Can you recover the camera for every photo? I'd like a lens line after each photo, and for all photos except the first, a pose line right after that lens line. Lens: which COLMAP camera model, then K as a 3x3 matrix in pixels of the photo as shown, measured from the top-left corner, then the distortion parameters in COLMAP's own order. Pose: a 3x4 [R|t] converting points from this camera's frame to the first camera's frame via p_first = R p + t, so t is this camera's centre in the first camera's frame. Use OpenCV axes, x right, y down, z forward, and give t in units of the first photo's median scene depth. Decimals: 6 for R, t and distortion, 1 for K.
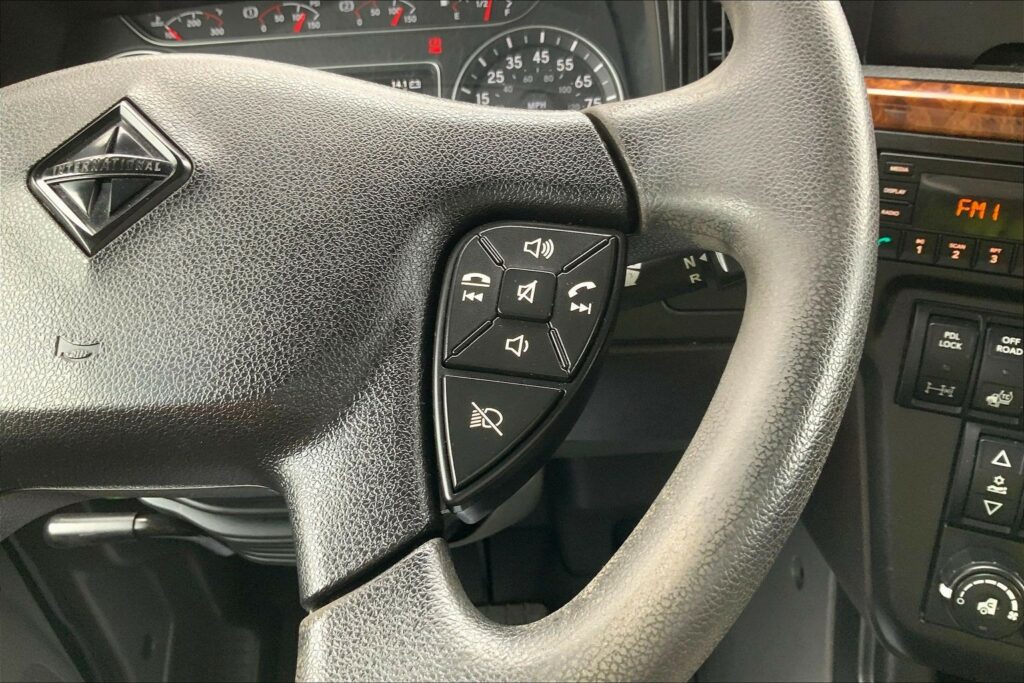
lens RADIAL K [[849.3, 0, 508.7], [0, 849.3, 345.0], [0, 0, 1]] dist [0.088099, -0.186229]
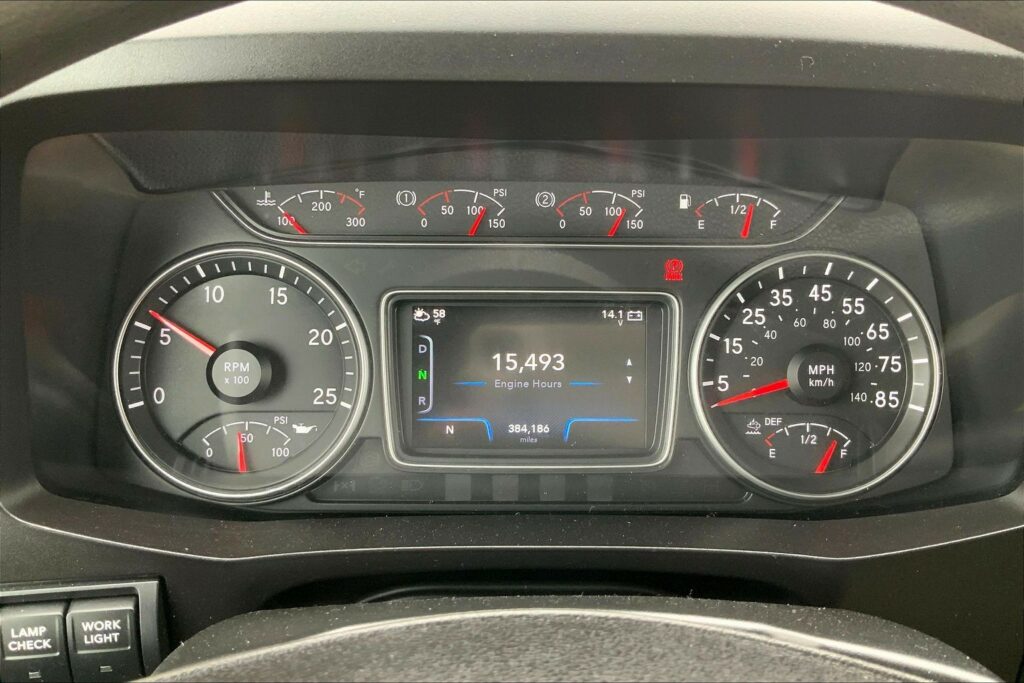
lens RADIAL K [[849.3, 0, 510.8], [0, 849.3, 342.1], [0, 0, 1]] dist [0.088099, -0.186229]
pose [[0.996537, 0.055765, 0.061673, -0.308823], [-0.056988, 0.998208, 0.018237, -0.352982], [-0.060545, -0.021688, 0.997930, 0.372787]]
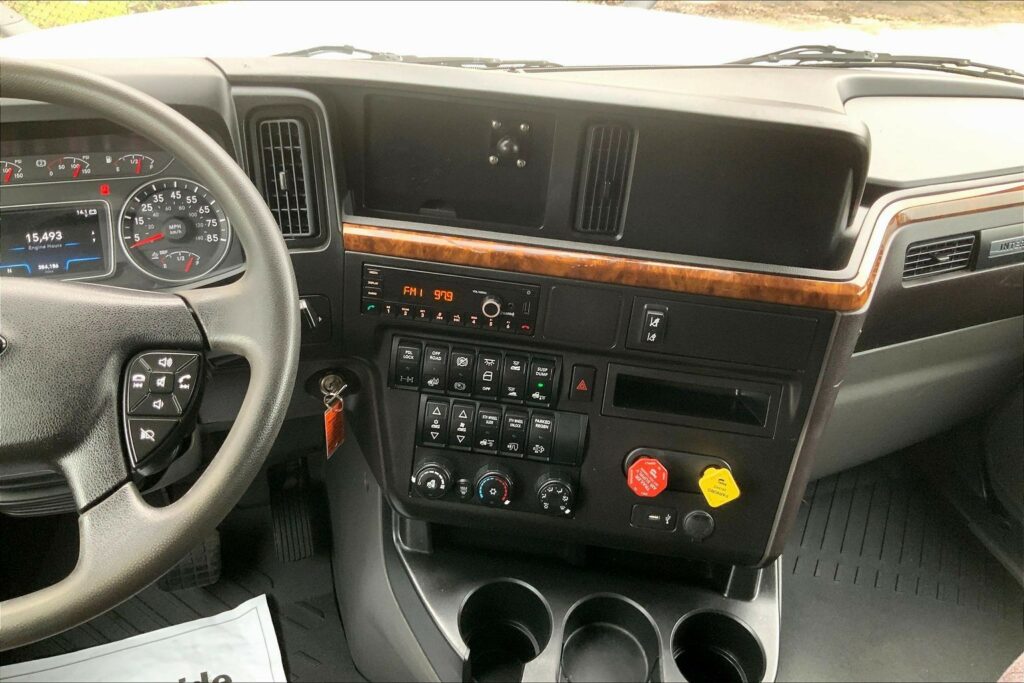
lens RADIAL K [[849.3, 0, 520.5], [0, 849.3, 343.5], [0, 0, 1]] dist [0.088099, -0.186229]
pose [[0.935905, -0.075604, 0.344042, 0.083121], [0.052212, 0.995681, 0.076770, -0.172220], [-0.348360, -0.053886, 0.935810, -0.953845]]
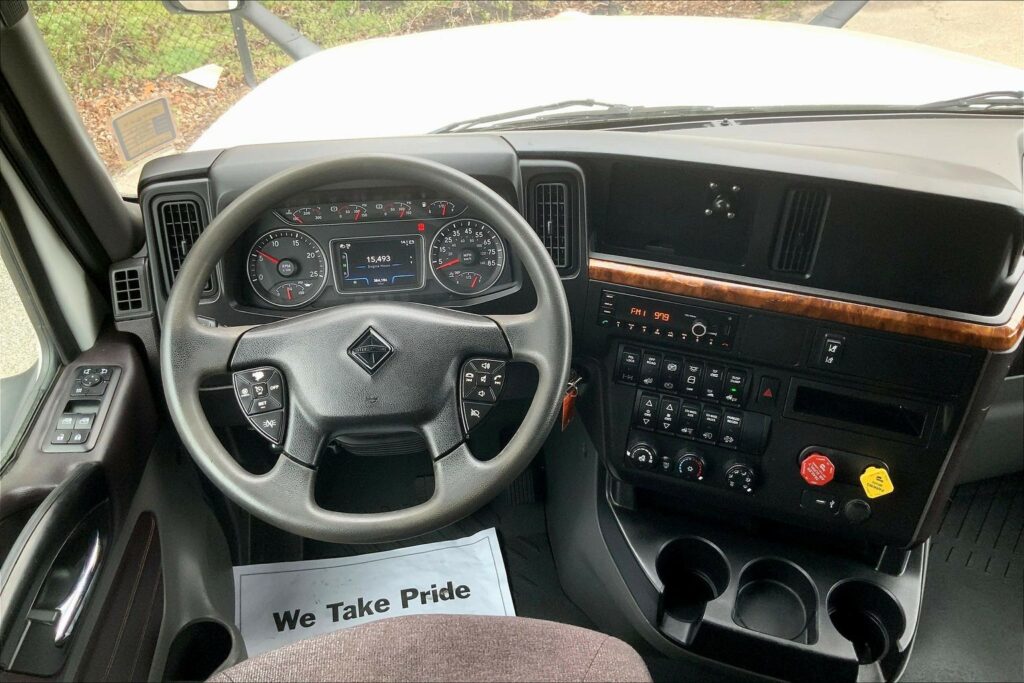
lens RADIAL K [[849.3, 0, 513.3], [0, 849.3, 344.0], [0, 0, 1]] dist [0.088099, -0.186229]
pose [[0.988601, -0.027438, 0.148040, -0.222024], [0.010034, 0.993075, 0.117054, -0.362356], [-0.150227, -0.114235, 0.982030, -1.504900]]
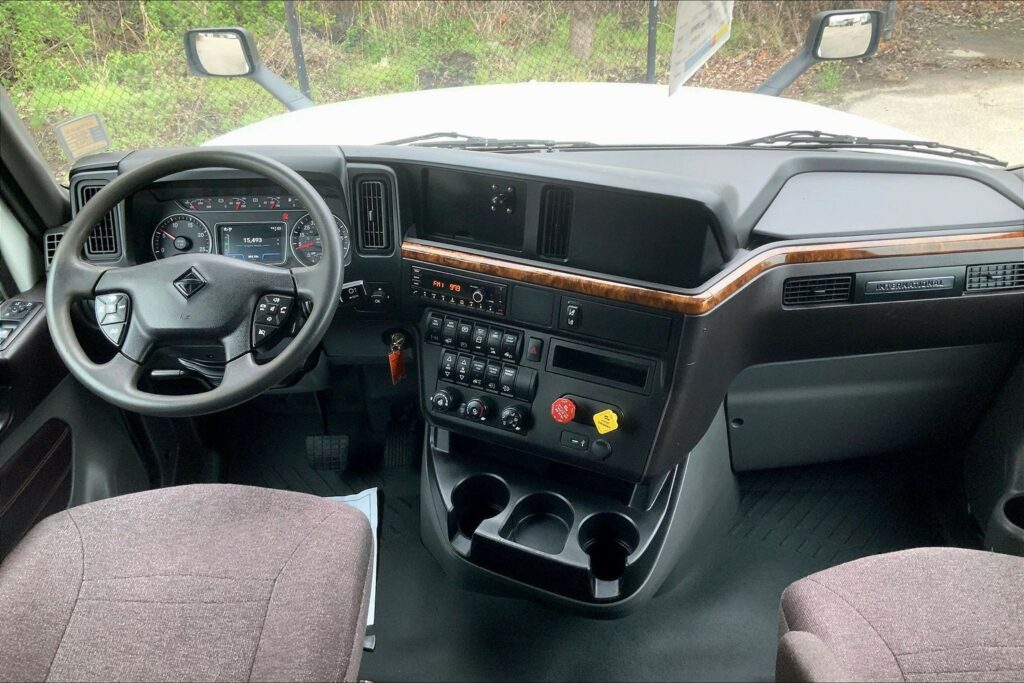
lens RADIAL K [[849.3, 0, 514.2], [0, 849.3, 345.7], [0, 0, 1]] dist [0.088099, -0.186229]
pose [[0.998850, 0.028730, 0.038376, 0.707523], [-0.029656, 0.999277, 0.023796, -0.002873], [-0.037665, -0.024907, 0.998980, -2.318357]]
